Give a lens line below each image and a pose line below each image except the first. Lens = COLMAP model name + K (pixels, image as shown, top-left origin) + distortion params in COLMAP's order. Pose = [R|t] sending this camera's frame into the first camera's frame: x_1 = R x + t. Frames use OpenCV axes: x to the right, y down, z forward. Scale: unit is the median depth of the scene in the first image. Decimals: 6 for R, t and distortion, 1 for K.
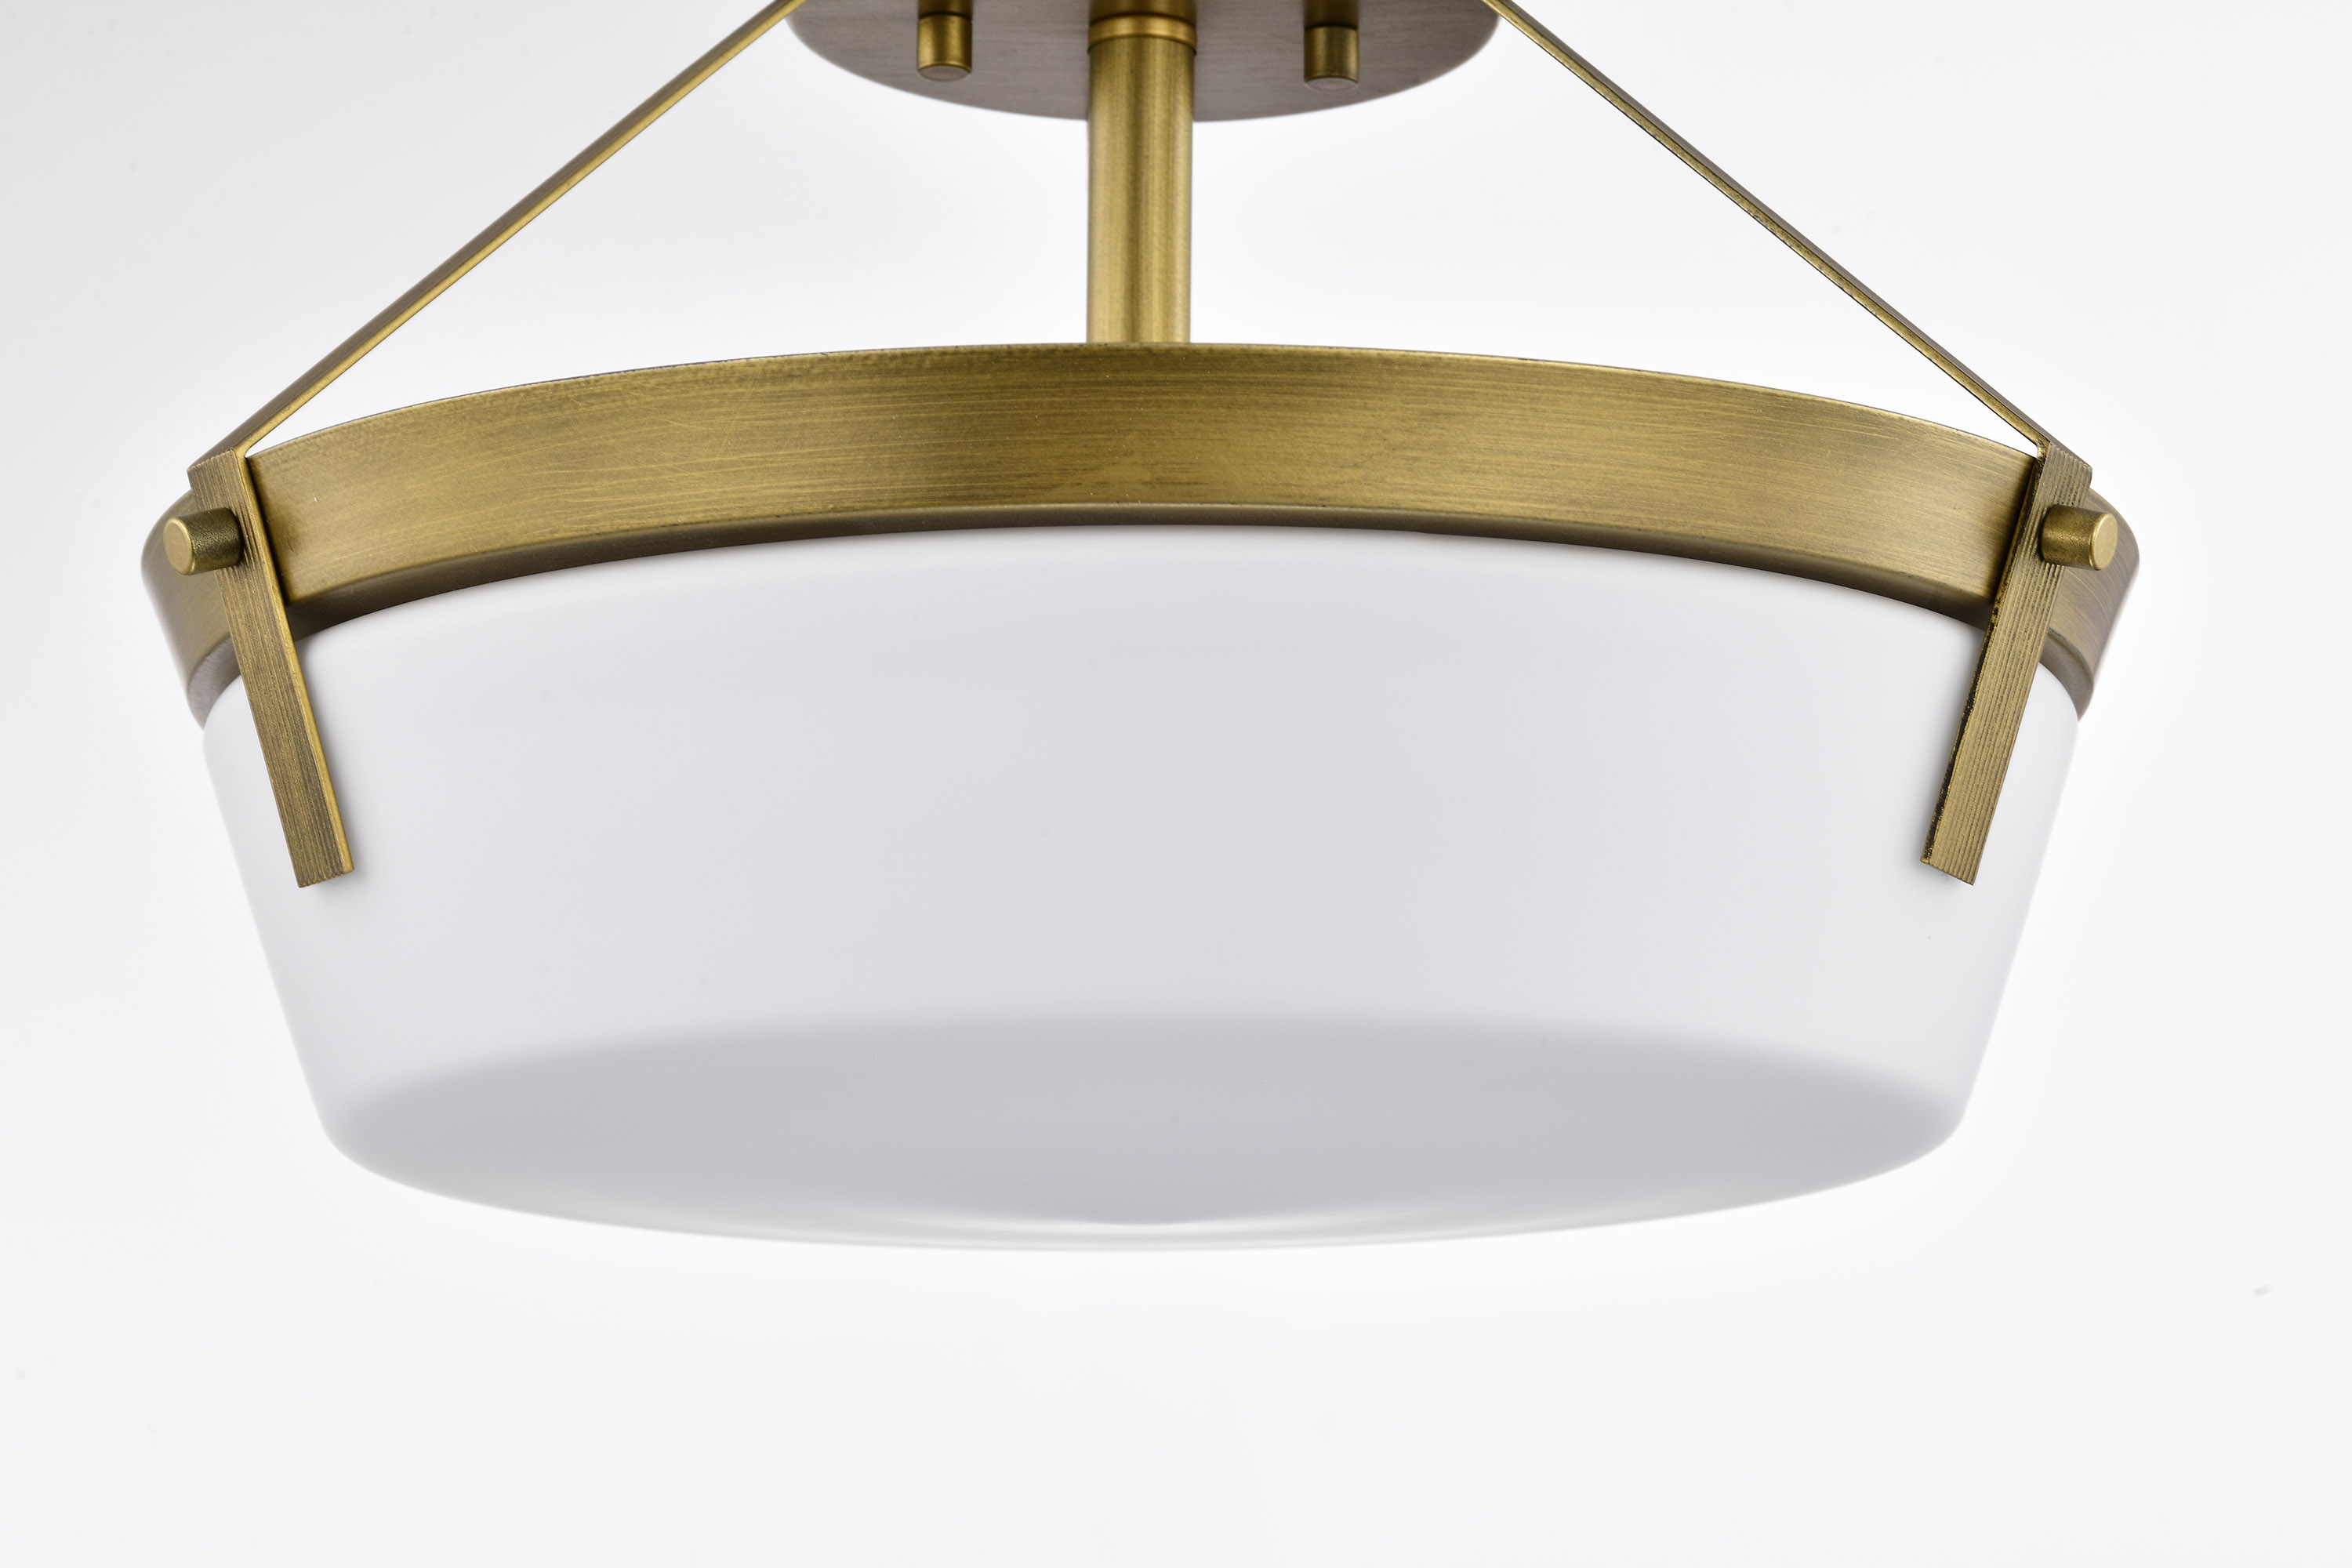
lens RADIAL K [[7516.1, 0, 1189.4], [0, 7516.1, 858.9], [0, 0, 1]] dist [-0.082983, 0.000000]
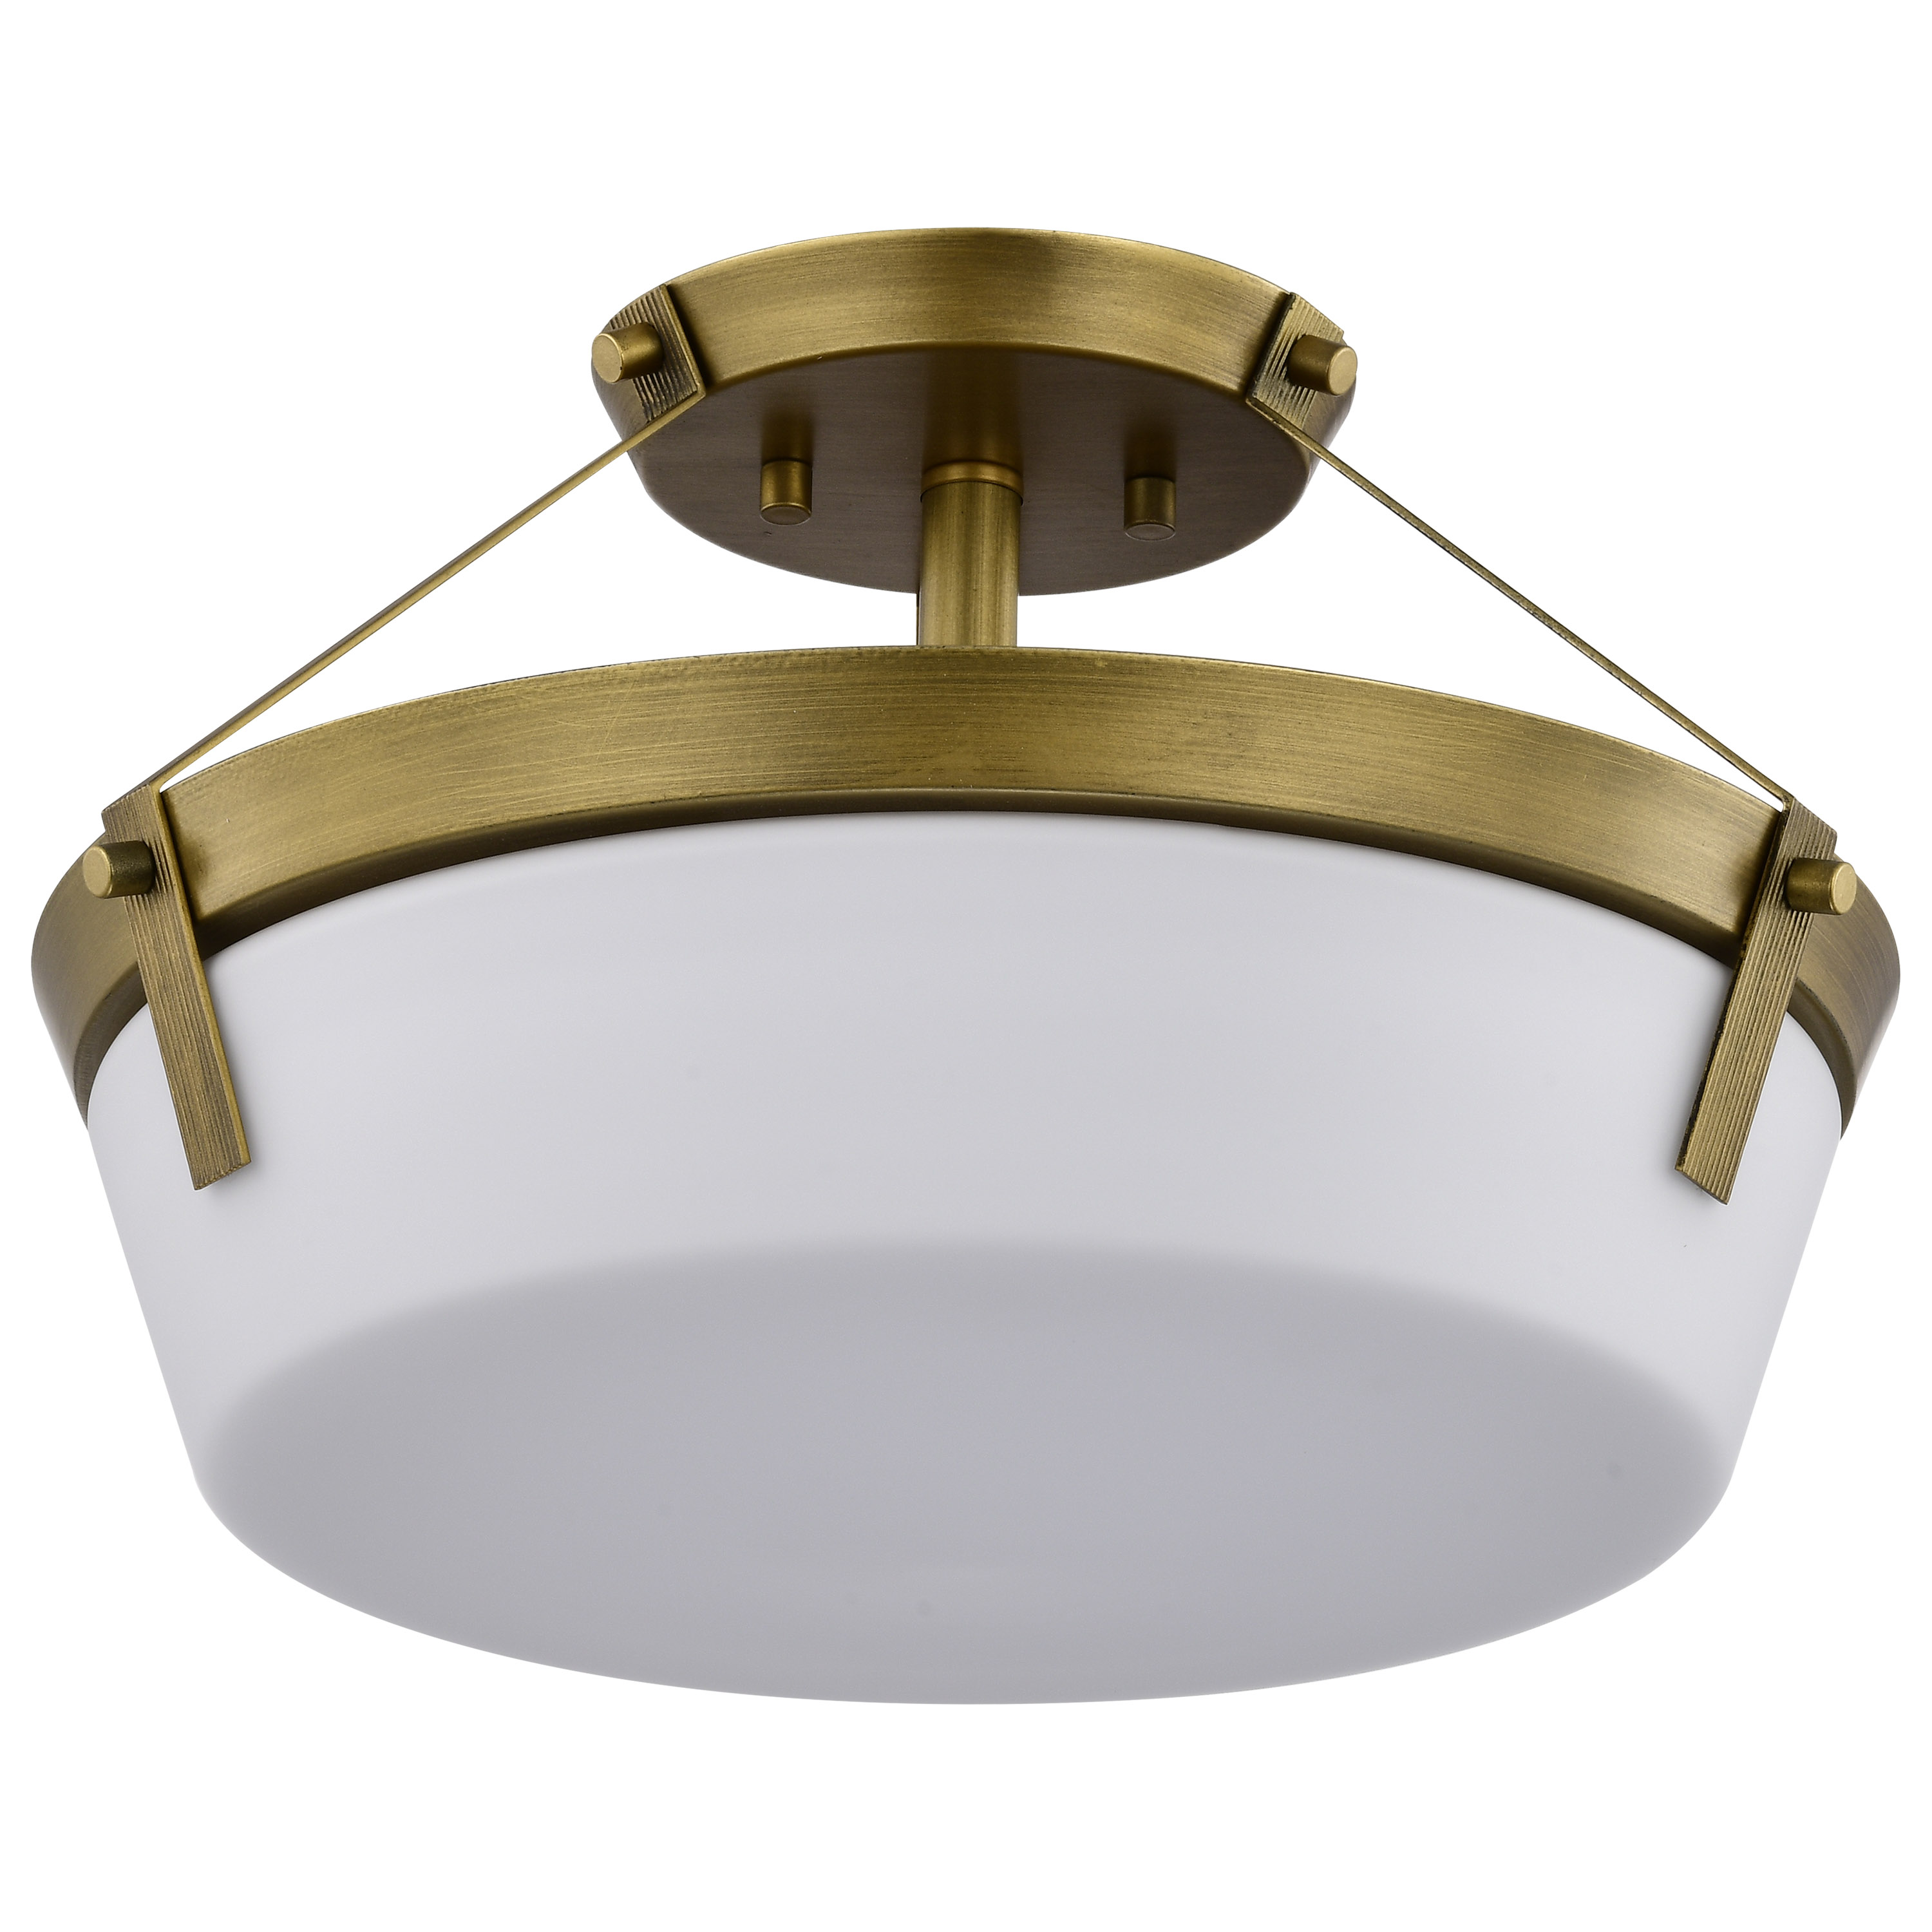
lens RADIAL K [[13454.7, 0, 958.9], [0, 13454.7, 969.1], [0, 0, 1]] dist [-0.709395, 0.000000]
pose [[0.999937, 0.011007, -0.002185, -0.003718], [-0.011217, 0.986140, -0.165537, 0.310409], [0.000333, 0.165552, 0.986201, -0.983900]]
